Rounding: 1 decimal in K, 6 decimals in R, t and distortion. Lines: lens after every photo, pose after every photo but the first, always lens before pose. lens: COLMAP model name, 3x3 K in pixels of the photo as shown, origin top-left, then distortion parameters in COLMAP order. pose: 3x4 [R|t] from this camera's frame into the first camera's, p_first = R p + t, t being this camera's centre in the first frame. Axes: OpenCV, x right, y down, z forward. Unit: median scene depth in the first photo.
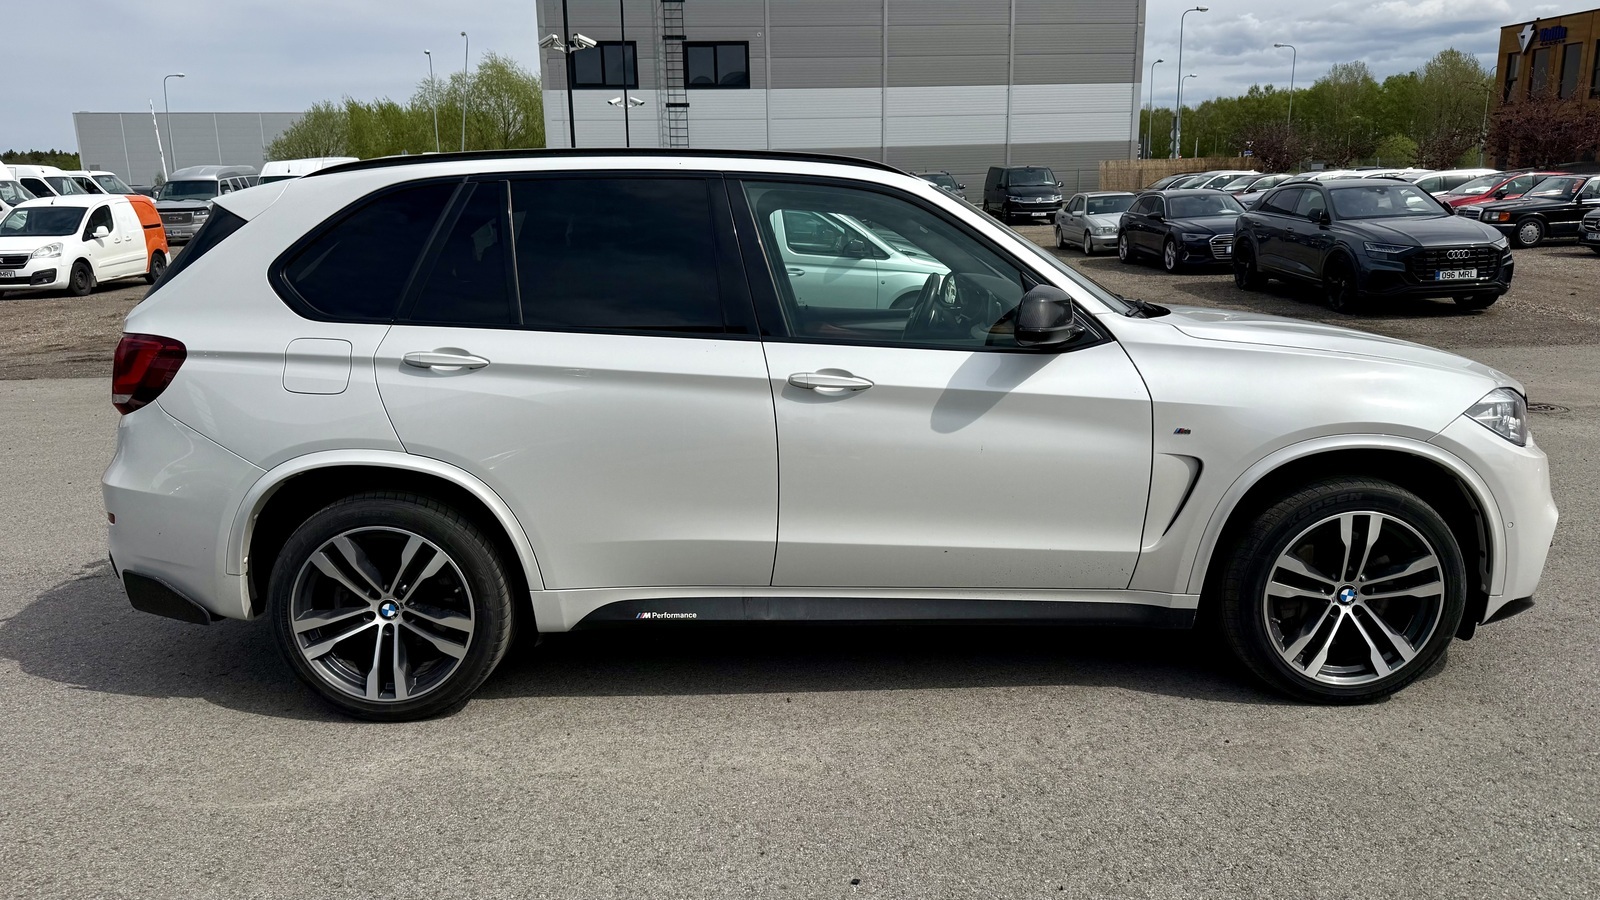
lens RADIAL K [[1180.5, 0, 790.5], [0, 1180.5, 447.6], [0, 0, 1]] dist [0.058420, -0.069267]
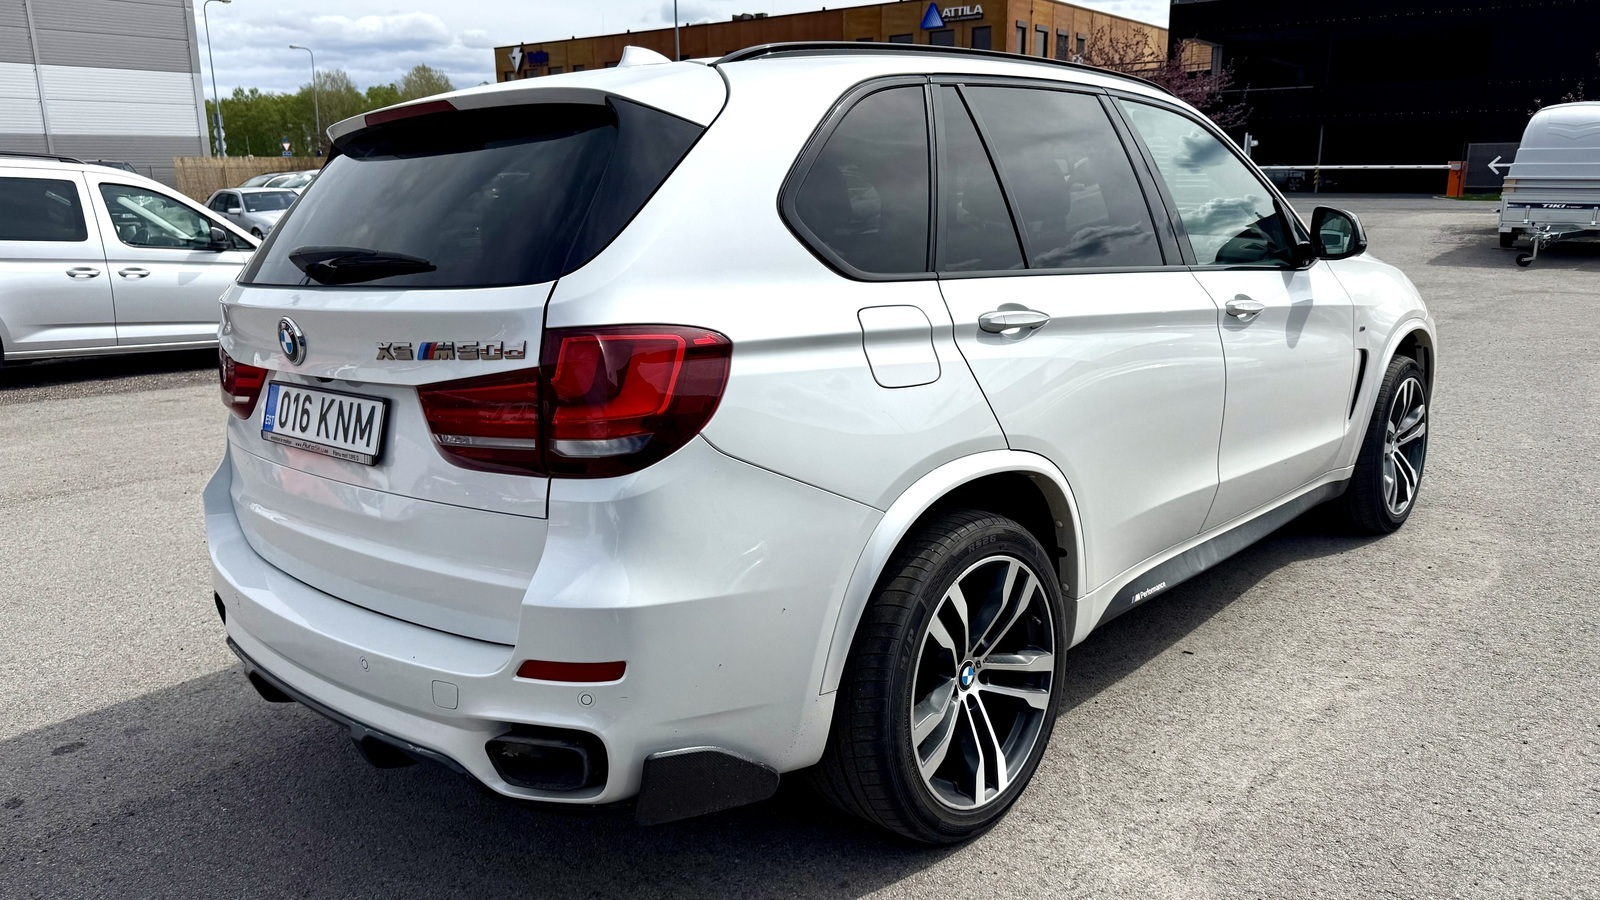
lens RADIAL K [[1180.5, 0, 790.5], [0, 1180.5, 447.6], [0, 0, 1]] dist [0.058420, -0.069267]
pose [[0.688775, -0.157489, 0.707663, -0.087753], [0.162192, 0.984852, 0.061313, -0.005954], [-0.706599, 0.072547, 0.703885, 0.054784]]
